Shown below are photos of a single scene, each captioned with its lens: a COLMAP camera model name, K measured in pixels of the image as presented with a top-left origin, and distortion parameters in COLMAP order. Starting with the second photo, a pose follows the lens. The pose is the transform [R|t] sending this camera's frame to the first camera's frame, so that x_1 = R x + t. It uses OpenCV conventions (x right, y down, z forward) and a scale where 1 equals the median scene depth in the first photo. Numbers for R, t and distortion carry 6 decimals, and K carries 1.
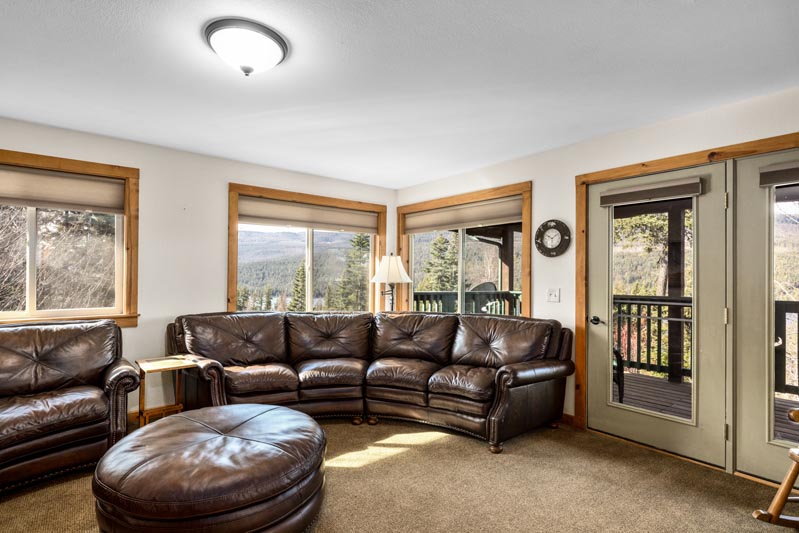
lens RADIAL K [[396.9, 0, 398.9], [0, 396.9, 274.9], [0, 0, 1]] dist [-0.001761, -0.000596]
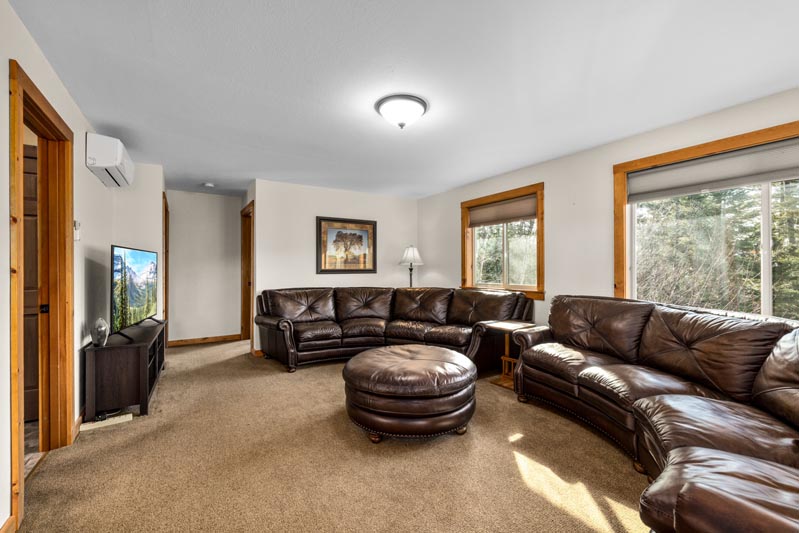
lens RADIAL K [[337.4, 0, 399.5], [0, 337.4, 266.5], [0, 0, 1]] dist [0.000717, 0.000059]
pose [[-0.122320, -0.012025, -0.992418, 0.519796], [-0.000412, 0.999927, -0.012066, 0.030305], [0.992491, -0.001067, -0.122316, 0.652189]]
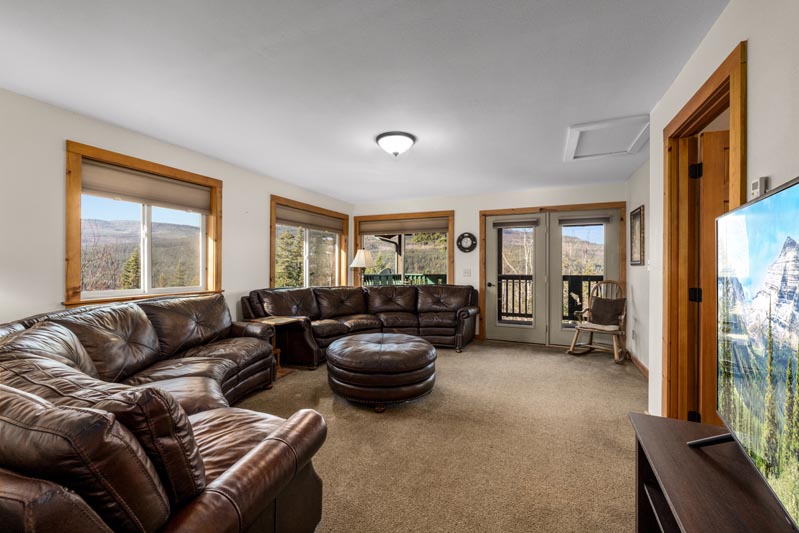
lens RADIAL K [[328.8, 0, 401.3], [0, 328.8, 267.1], [0, 0, 1]] dist [0.000706, 0.000123]
pose [[0.889294, -0.003697, 0.457321, -0.620516], [0.001551, 0.999986, 0.005068, 0.016866], [-0.457333, -0.003798, 0.889287, -0.250863]]
